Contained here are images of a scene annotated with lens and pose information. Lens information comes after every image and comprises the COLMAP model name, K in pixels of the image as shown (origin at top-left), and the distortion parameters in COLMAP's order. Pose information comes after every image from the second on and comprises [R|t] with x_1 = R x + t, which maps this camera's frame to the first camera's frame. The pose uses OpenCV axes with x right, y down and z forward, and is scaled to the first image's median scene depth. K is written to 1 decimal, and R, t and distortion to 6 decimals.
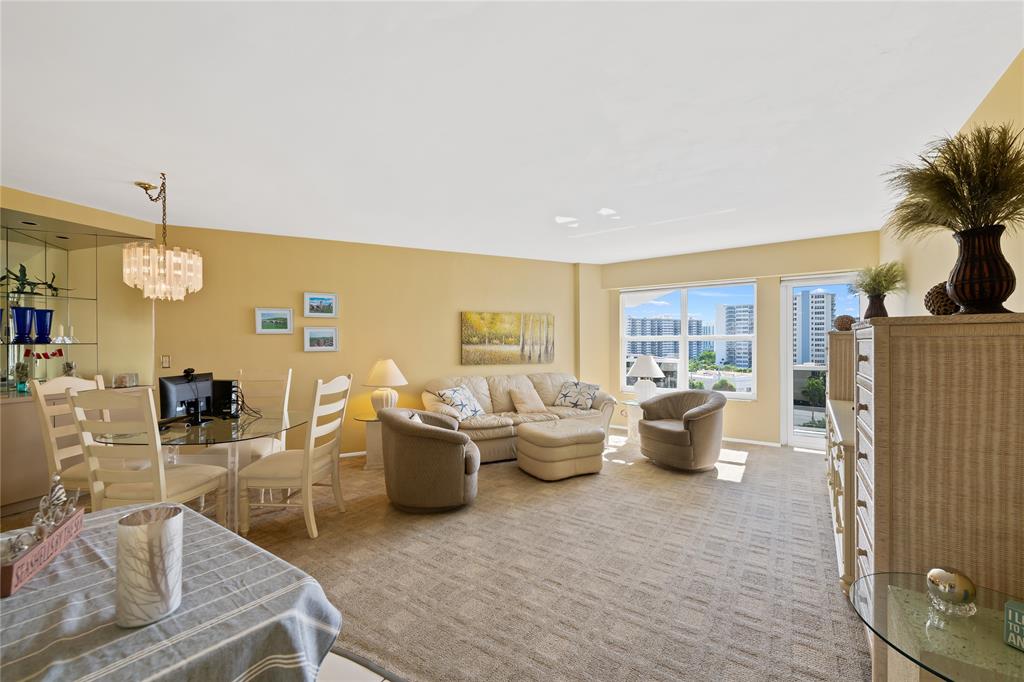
lens RADIAL K [[410.2, 0, 514.6], [0, 410.2, 344.3], [0, 0, 1]] dist [-0.002272, -0.000537]
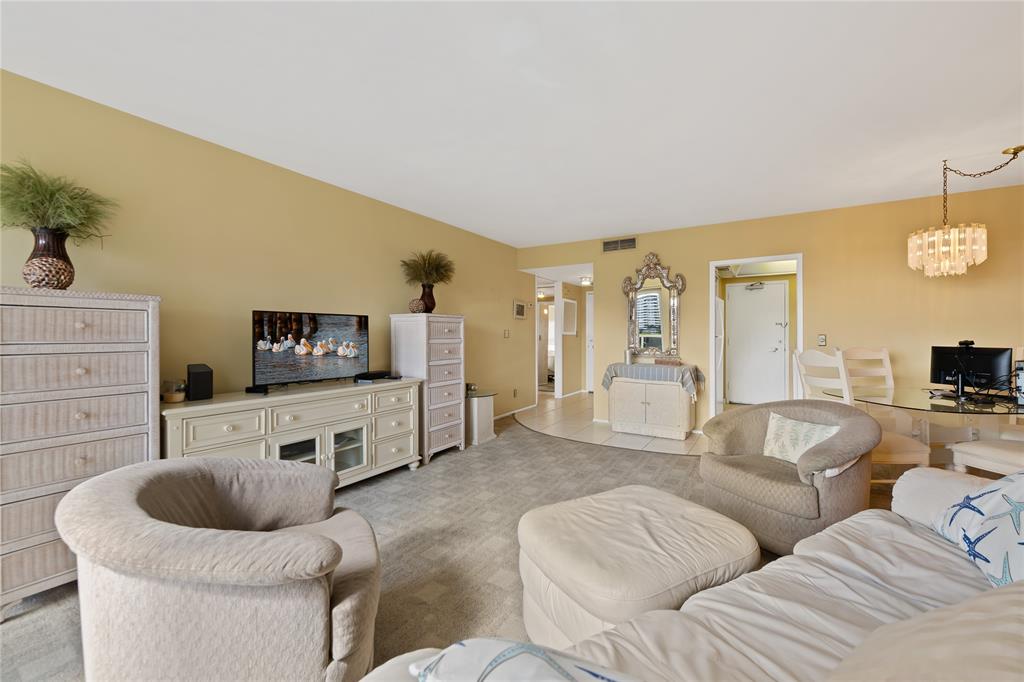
lens RADIAL K [[412.4, 0, 514.9], [0, 412.4, 334.7], [0, 0, 1]] dist [-0.001523, -0.000363]
pose [[-0.998849, 0.011309, -0.046612, 0.242469], [0.011011, 0.999917, 0.006634, 0.019551], [0.046683, 0.006113, -0.998891, 1.426803]]
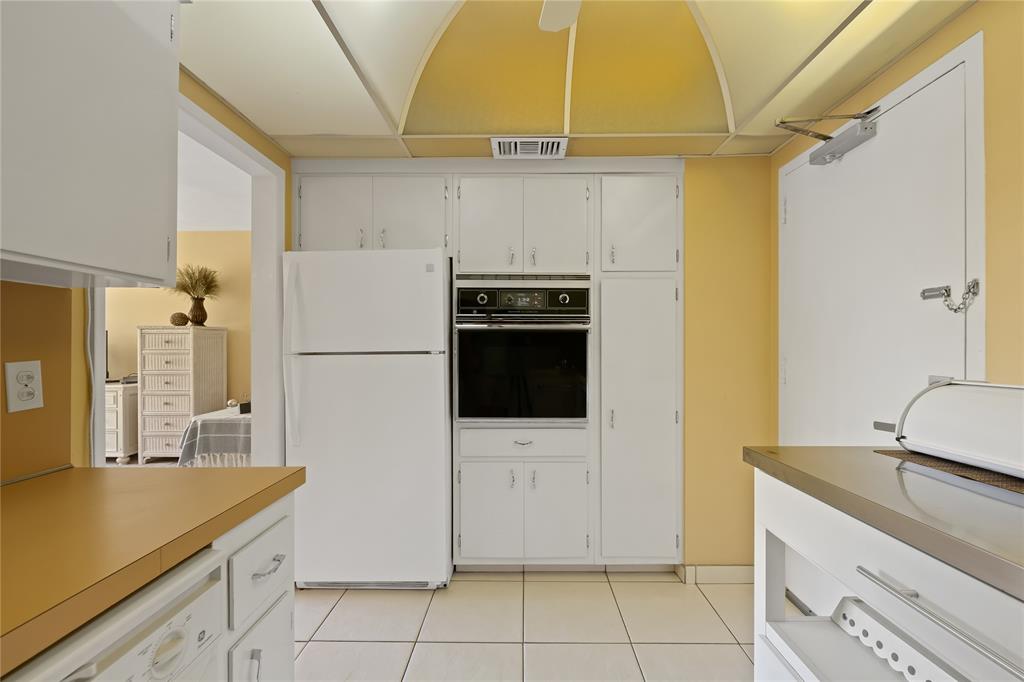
lens RADIAL K [[410.2, 0, 514.6], [0, 410.2, 344.3], [0, 0, 1]] dist [-0.002272, -0.000537]
pose [[-0.552992, 0.010467, 0.833120, -0.961457], [0.008736, 0.999939, -0.006764, 0.036050], [-0.833140, 0.003538, -0.553050, 0.269168]]
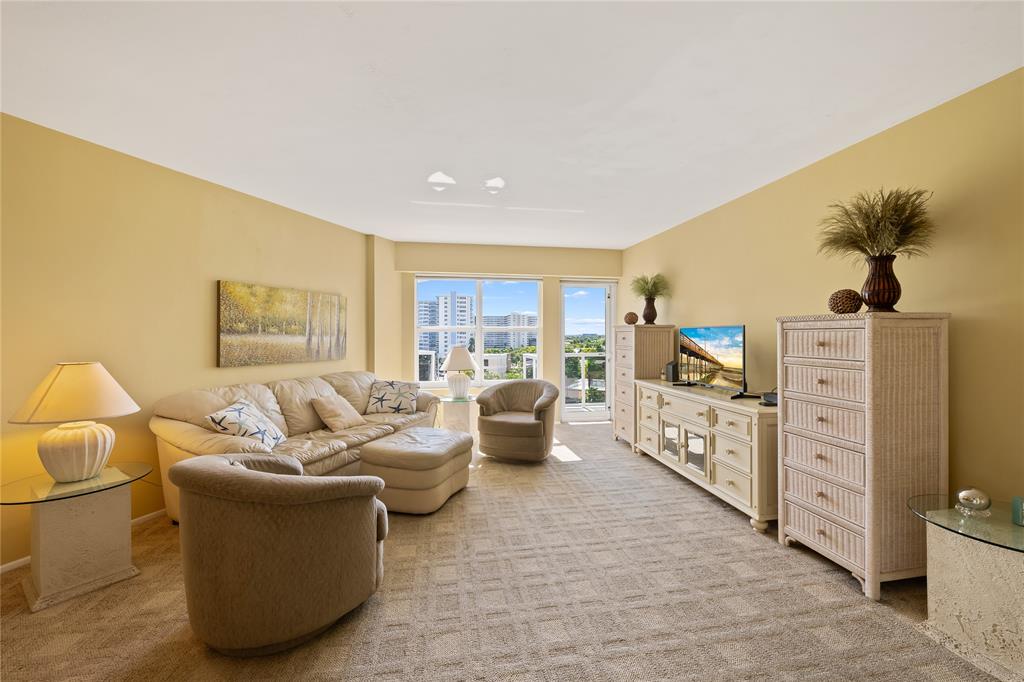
lens RADIAL K [[412.4, 0, 514.9], [0, 412.4, 334.7], [0, 0, 1]] dist [-0.001523, -0.000363]
pose [[0.709267, 0.004089, 0.704929, -0.322542], [-0.000675, 0.999987, -0.005121, 0.005791], [-0.704940, 0.003156, 0.709260, 0.323349]]
